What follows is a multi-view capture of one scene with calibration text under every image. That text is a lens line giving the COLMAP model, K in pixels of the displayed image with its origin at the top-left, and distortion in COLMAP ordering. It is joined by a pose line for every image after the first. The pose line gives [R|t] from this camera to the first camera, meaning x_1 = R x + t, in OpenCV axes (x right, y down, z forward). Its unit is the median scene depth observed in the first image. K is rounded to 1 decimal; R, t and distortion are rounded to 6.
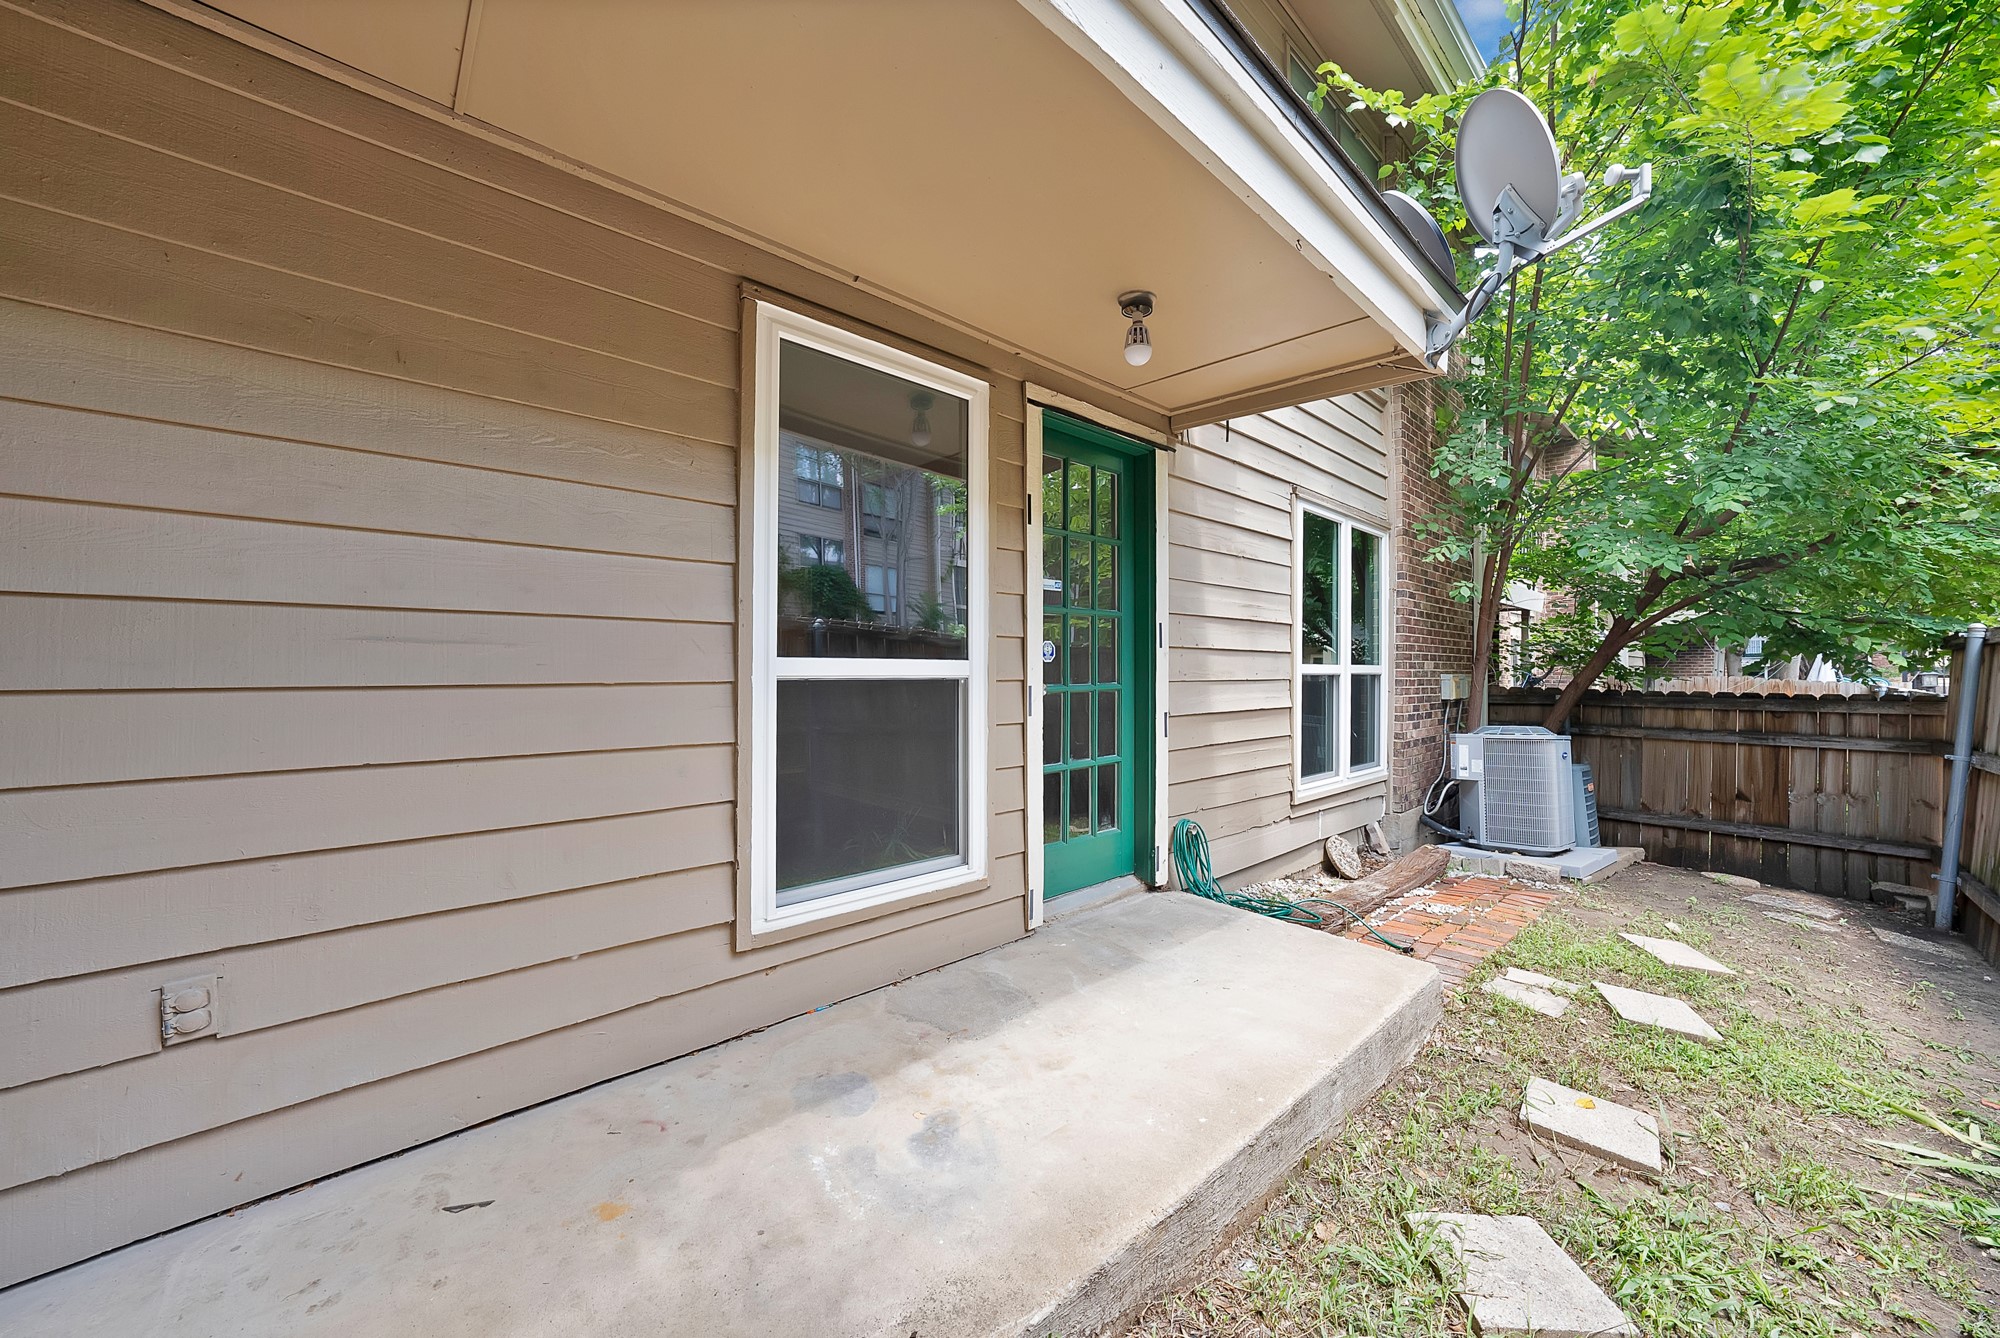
lens RADIAL K [[726.1, 0, 990.6], [0, 726.1, 656.9], [0, 0, 1]] dist [-0.025702, 0.005958]
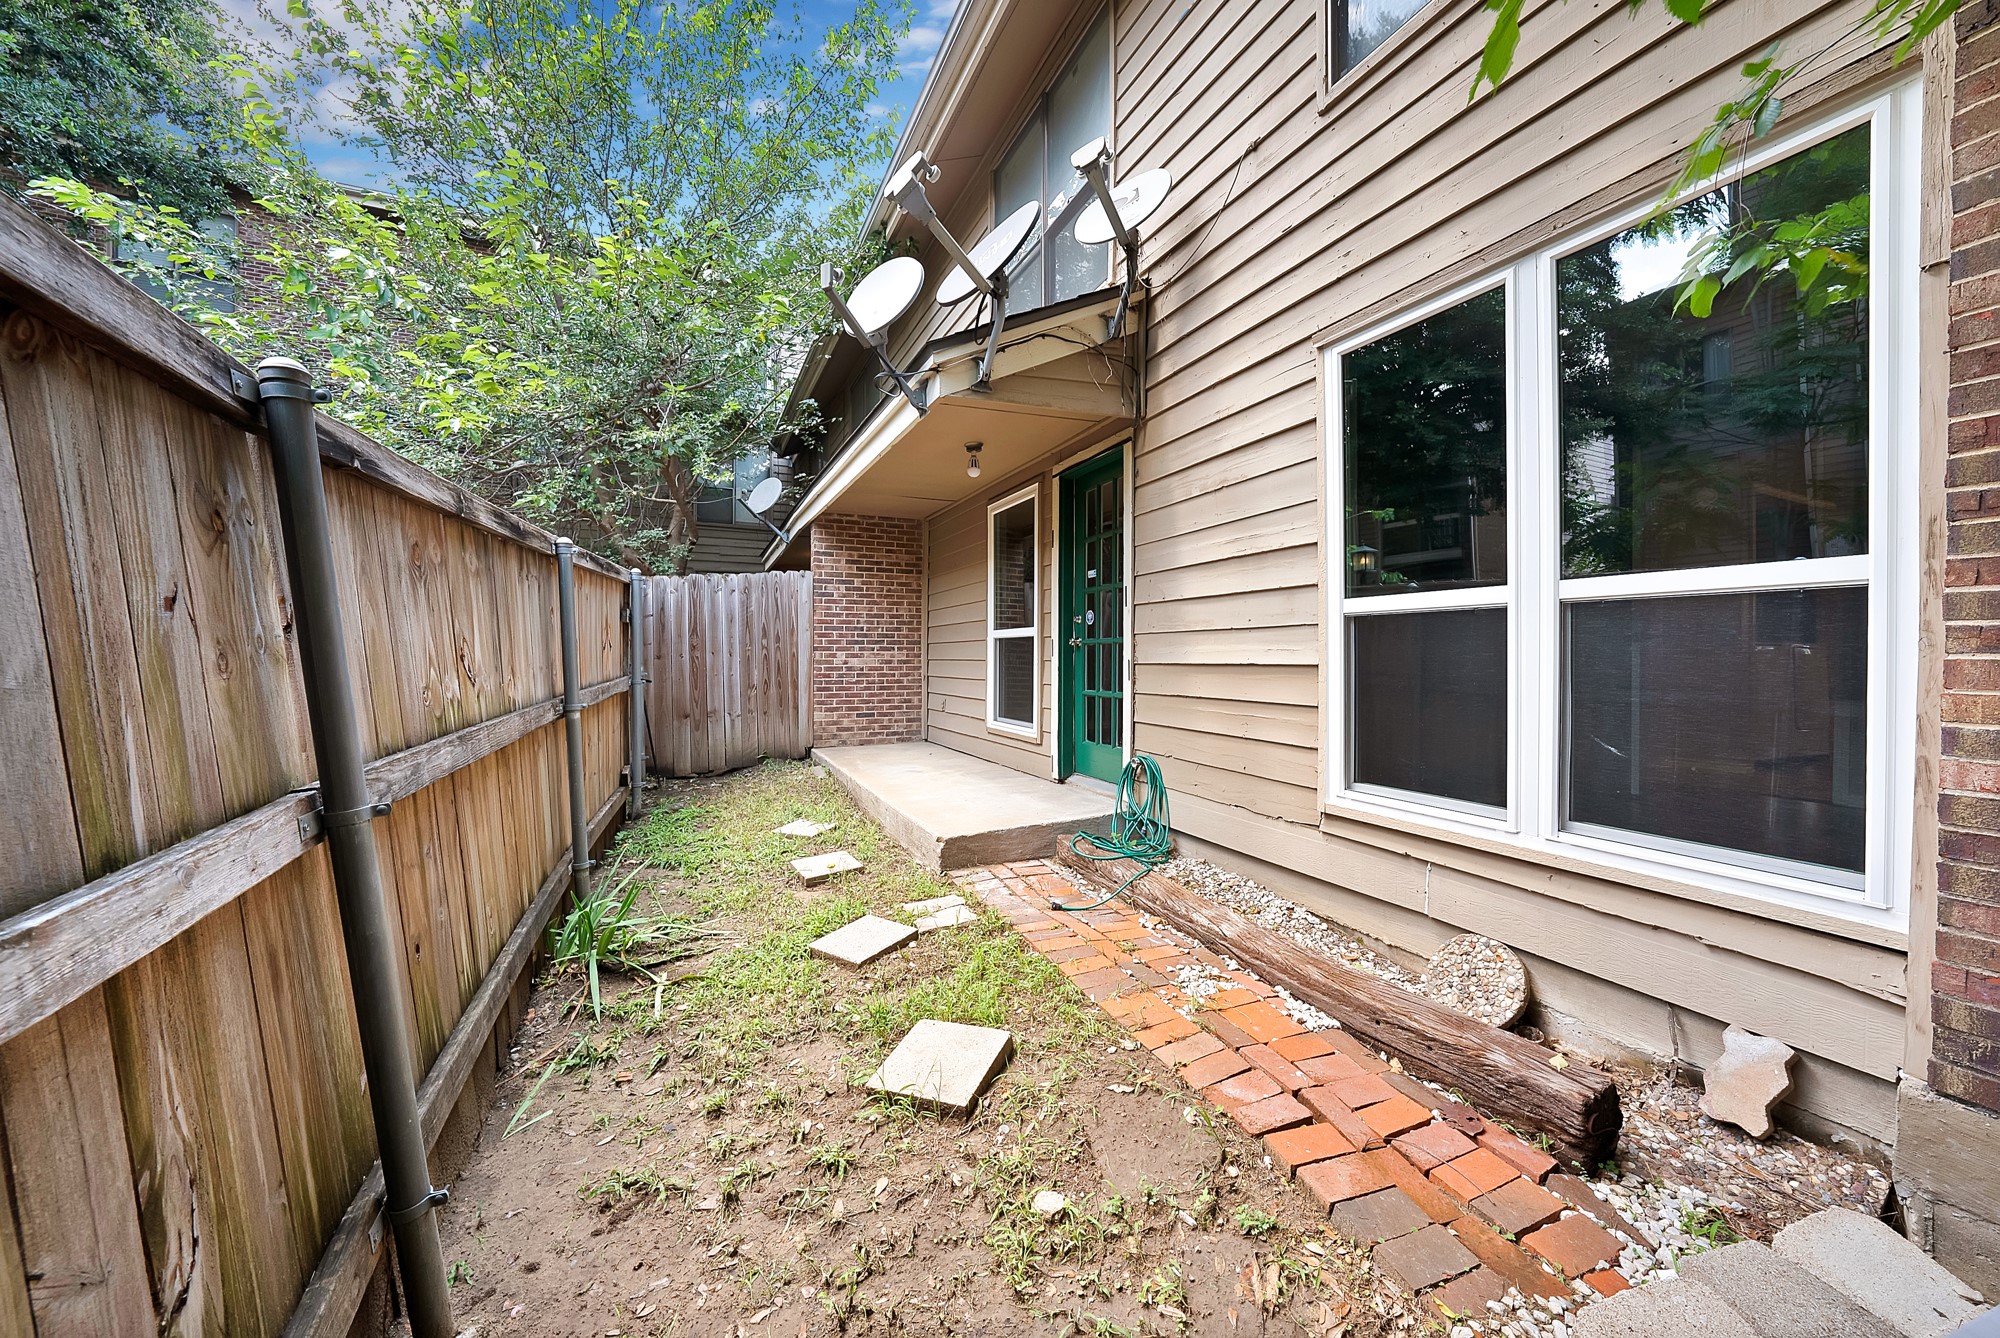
lens RADIAL K [[726.1, 0, 990.6], [0, 726.1, 656.9], [0, 0, 1]] dist [-0.025702, 0.005958]
pose [[-0.326397, 0.053443, -0.943721, 1.177851], [0.094123, 0.995276, 0.023809, 0.016830], [0.940535, -0.081055, -0.329885, 0.924866]]
